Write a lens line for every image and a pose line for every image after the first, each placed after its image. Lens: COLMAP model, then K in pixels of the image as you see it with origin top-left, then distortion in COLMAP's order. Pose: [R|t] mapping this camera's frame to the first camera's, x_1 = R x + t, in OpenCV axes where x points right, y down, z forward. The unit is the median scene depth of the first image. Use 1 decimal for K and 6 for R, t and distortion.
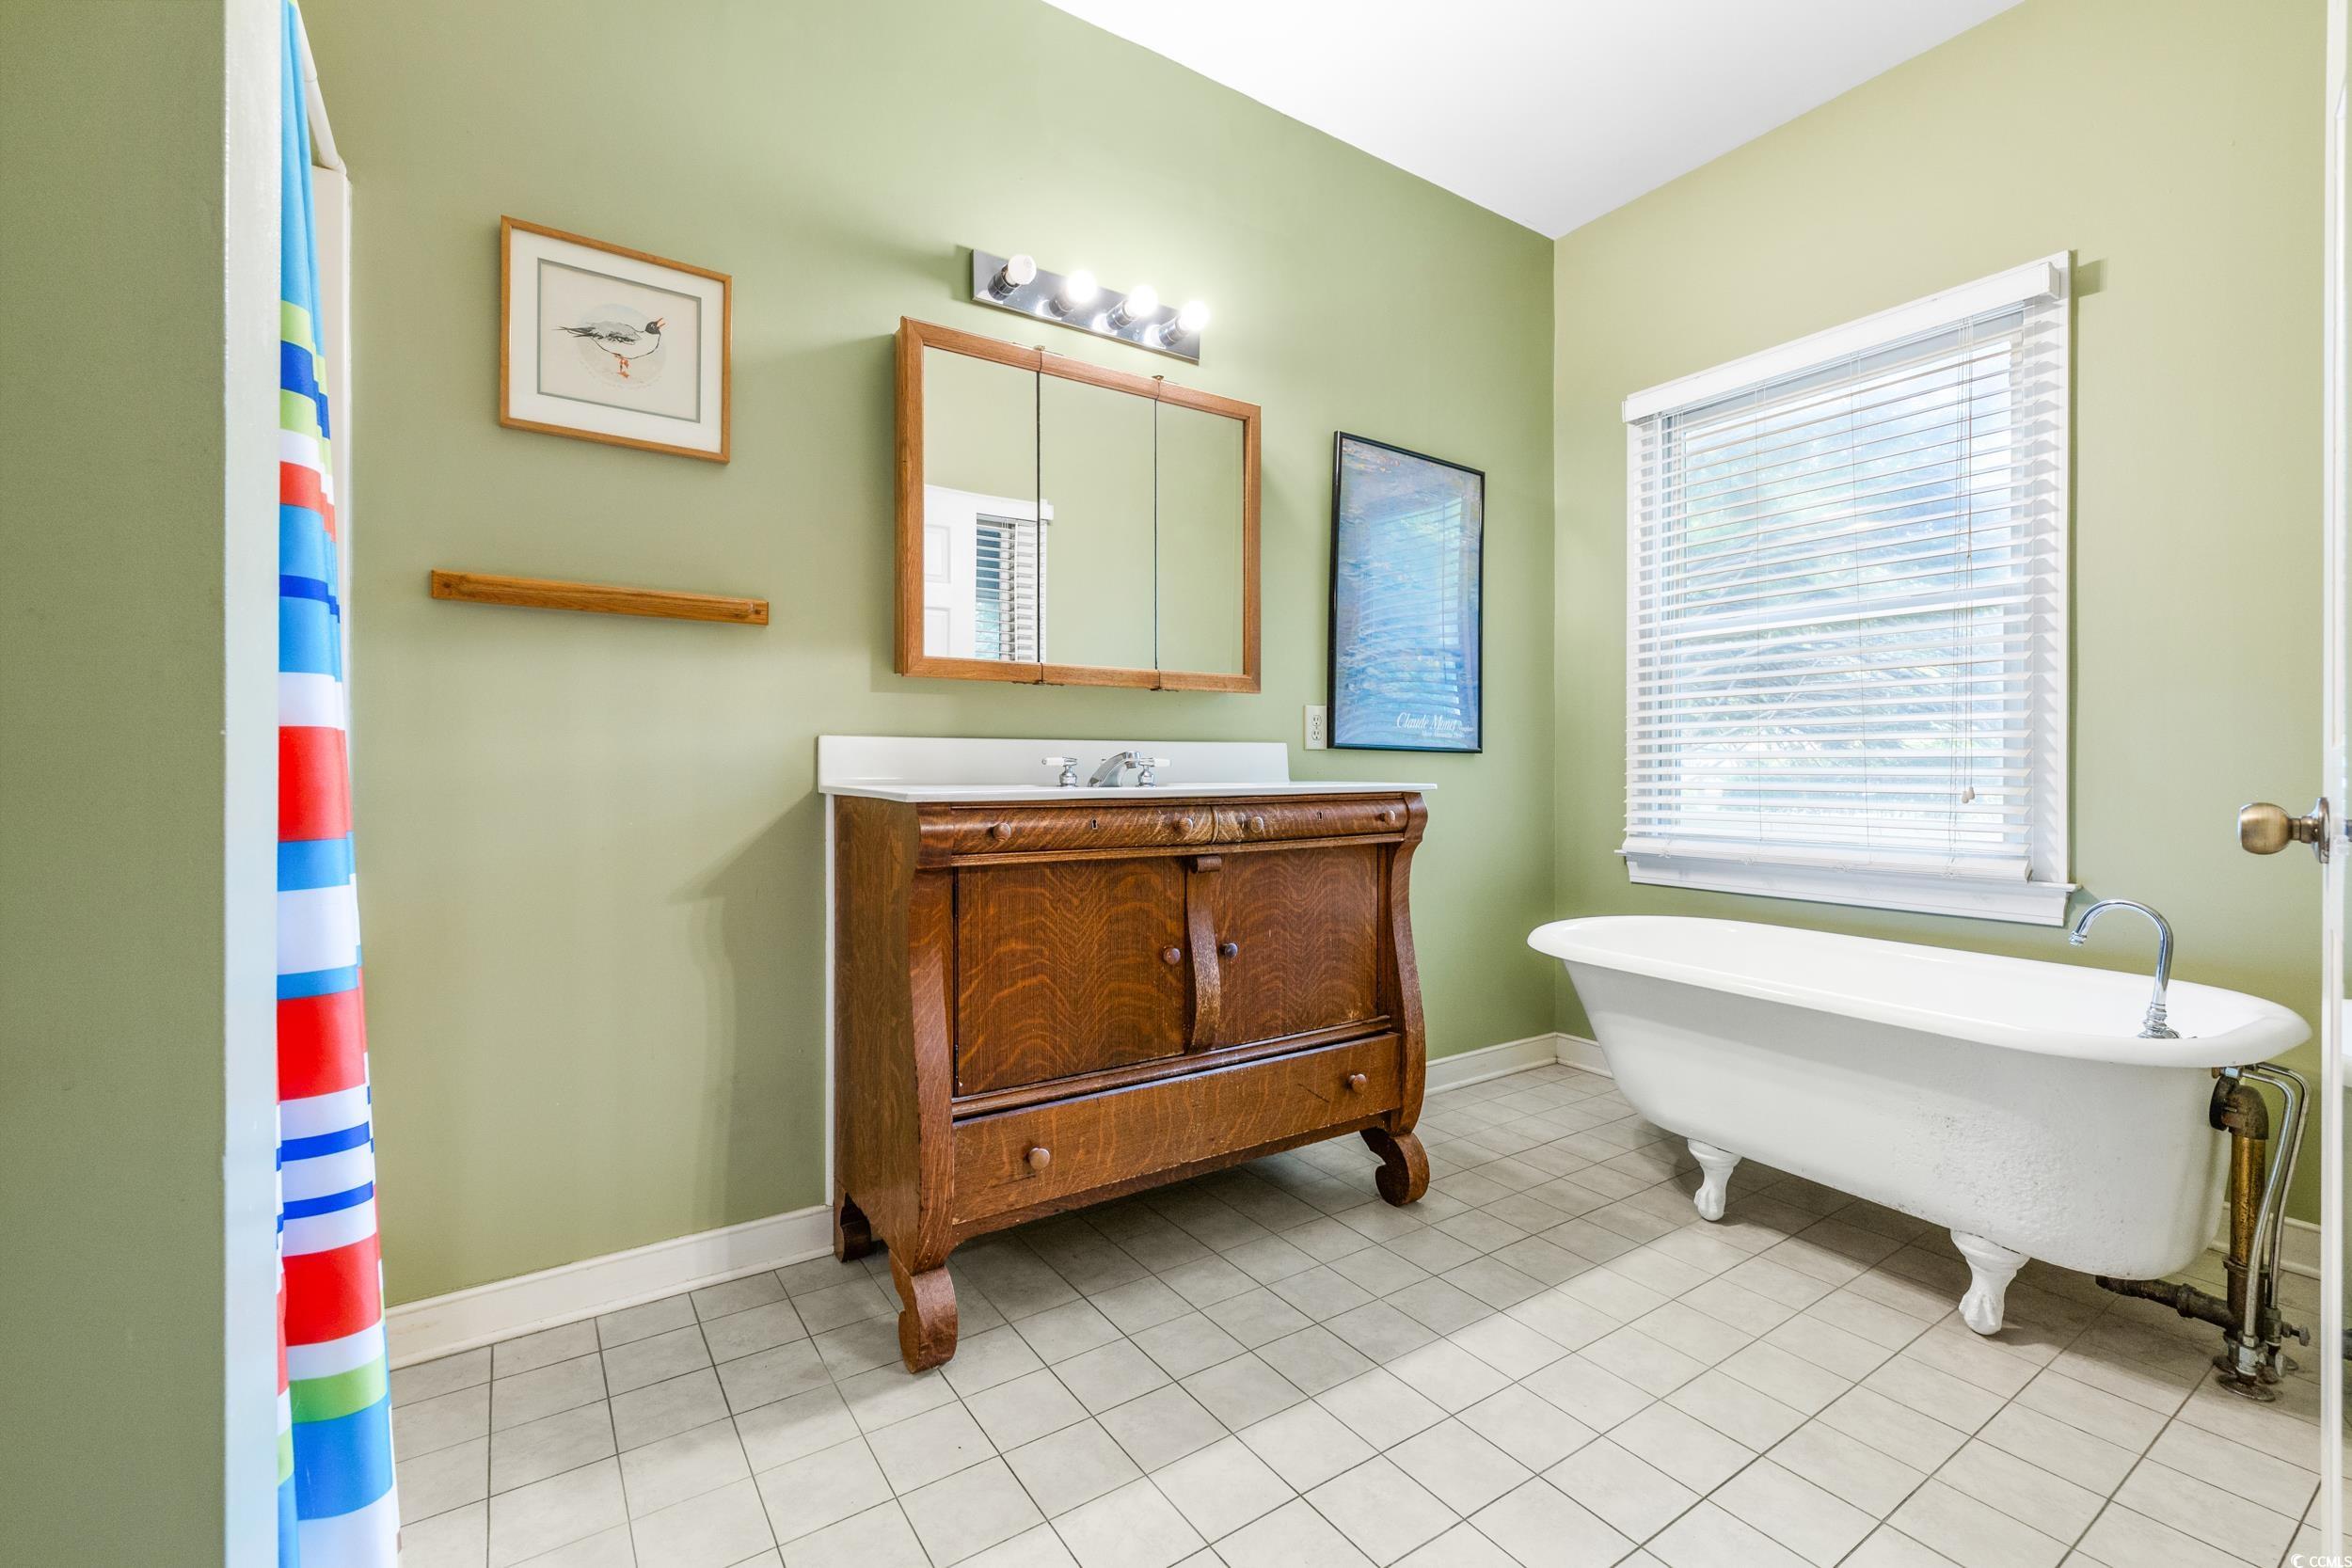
lens RADIAL K [[994.5, 0, 1177.5], [0, 994.5, 772.9], [0, 0, 1]] dist [0.001736, 0.000480]
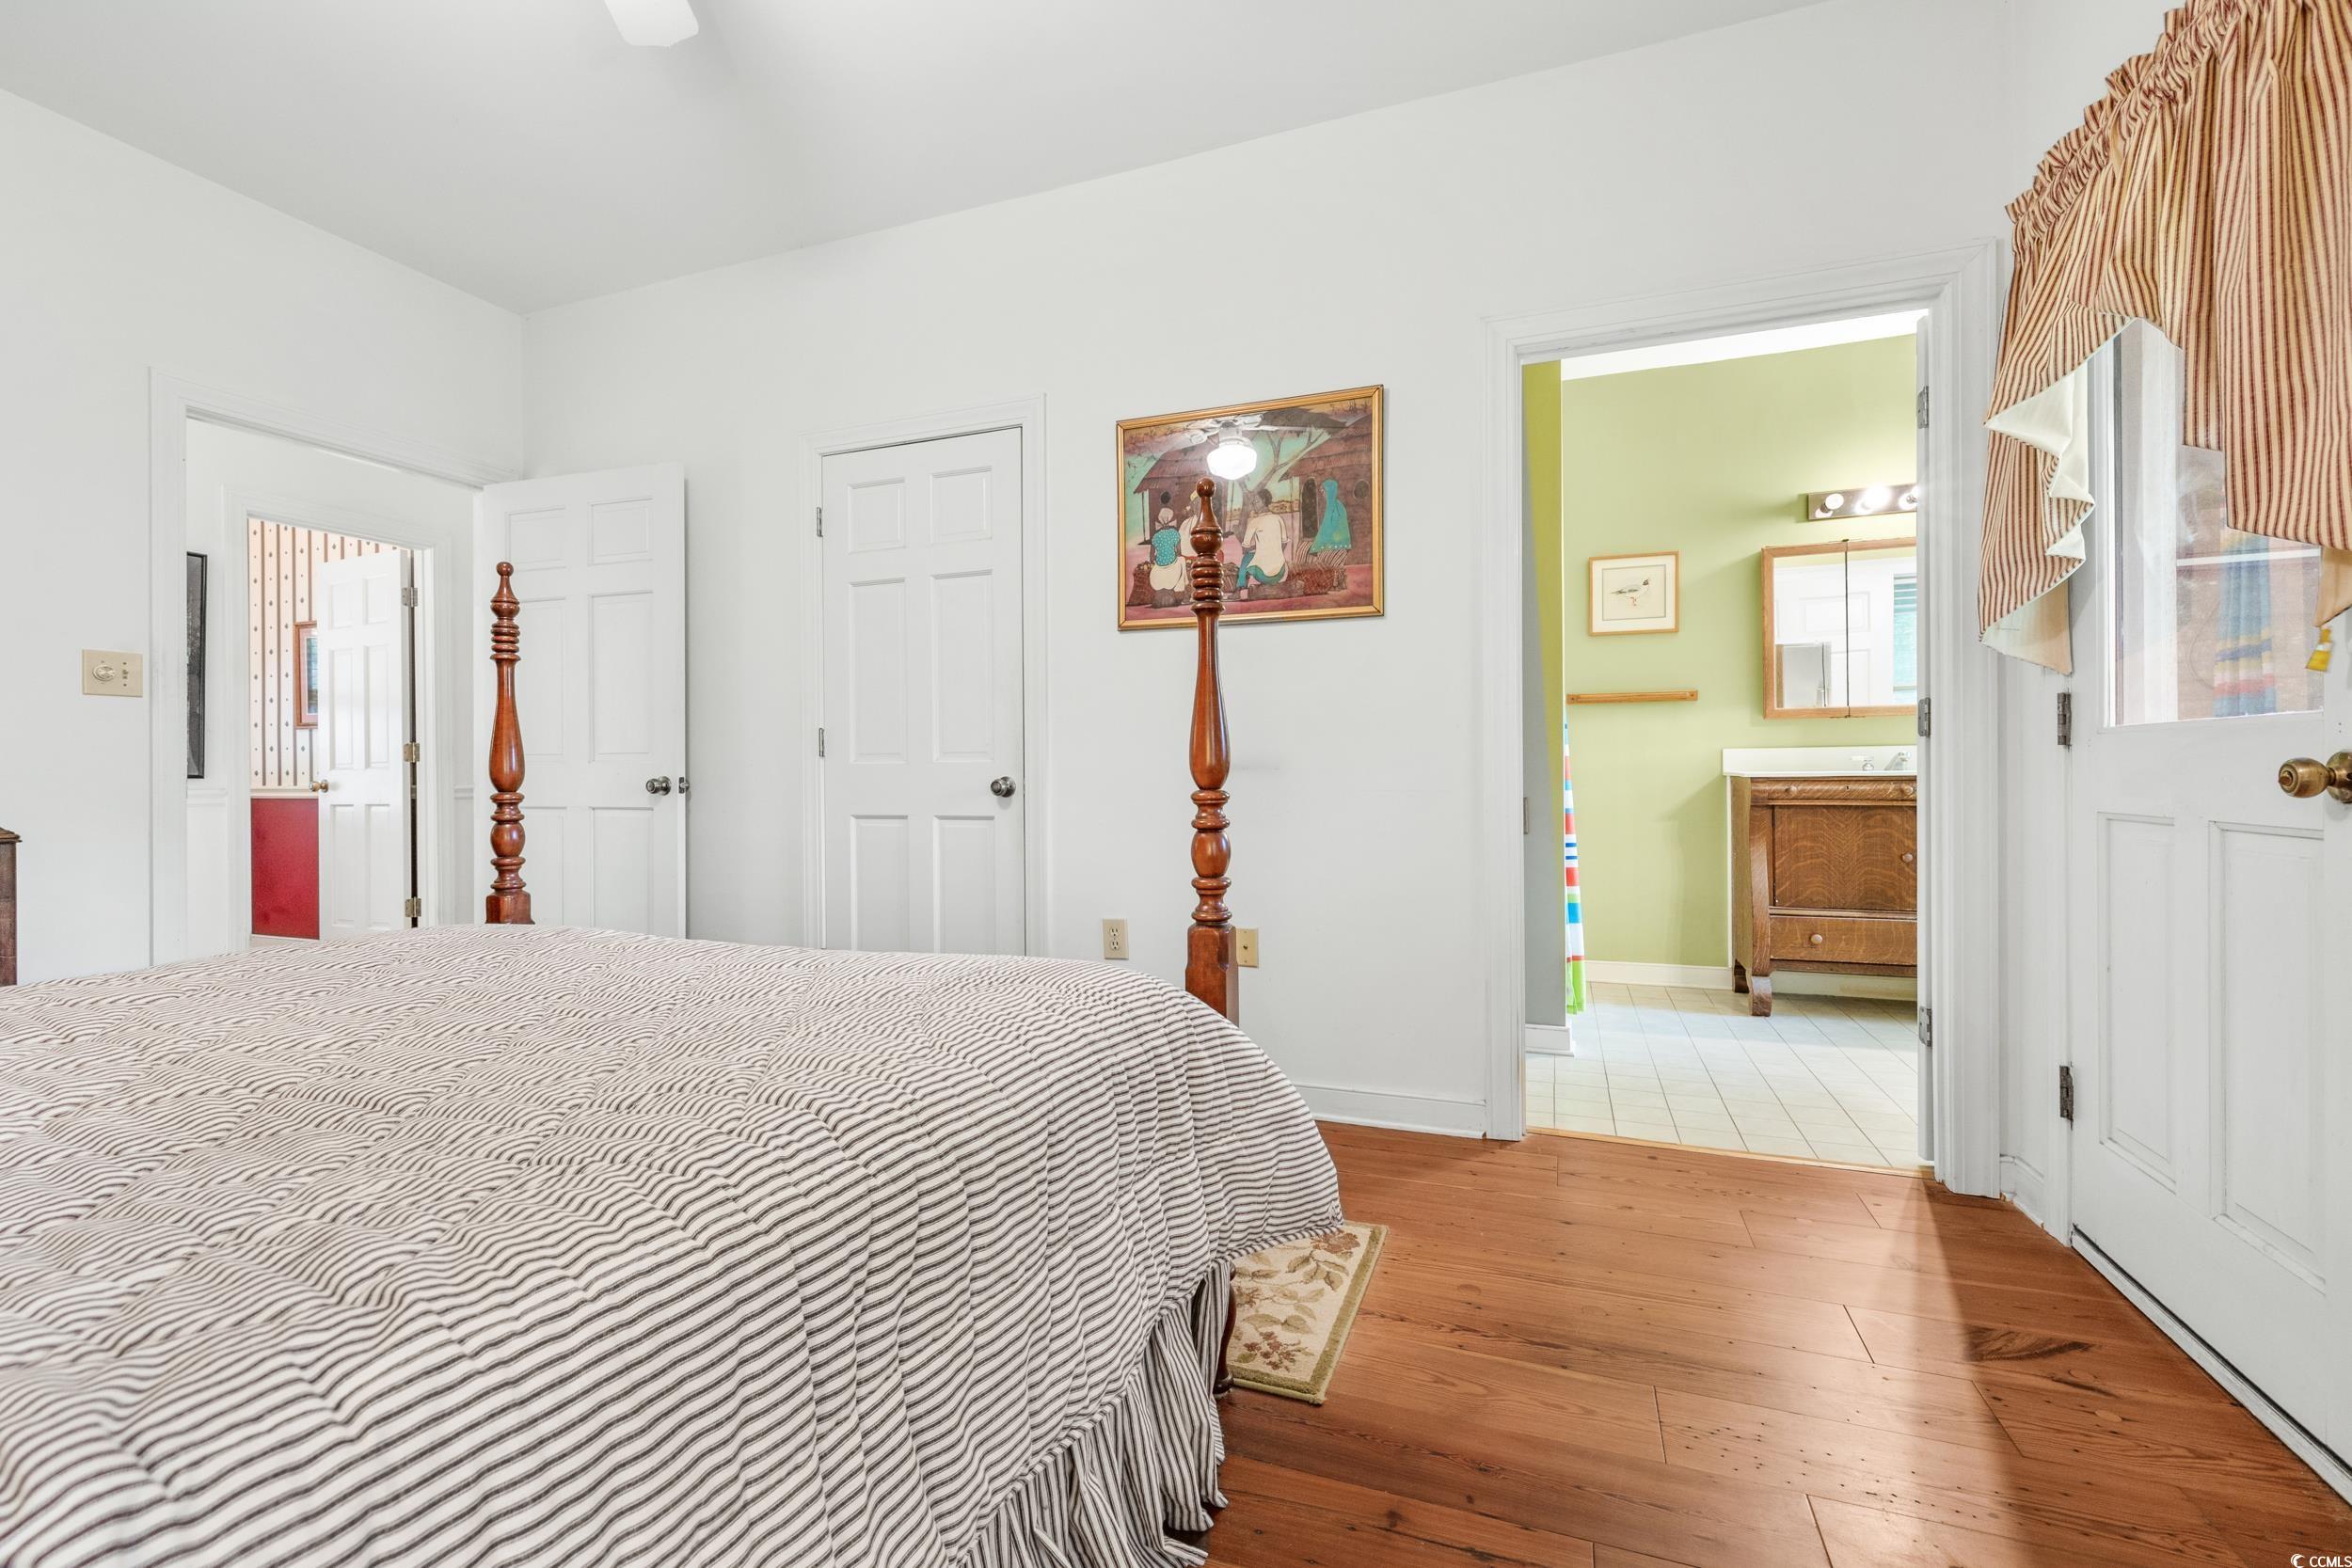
lens RADIAL K [[994.5, 0, 1170.3], [0, 994.5, 778.1], [0, 0, 1]] dist [0.001736, 0.000480]
pose [[0.569925, -0.003754, -0.821688, 0.785742], [0.010128, 0.999946, 0.002457, 0.009471], [0.821634, -0.009723, 0.569933, -1.309616]]
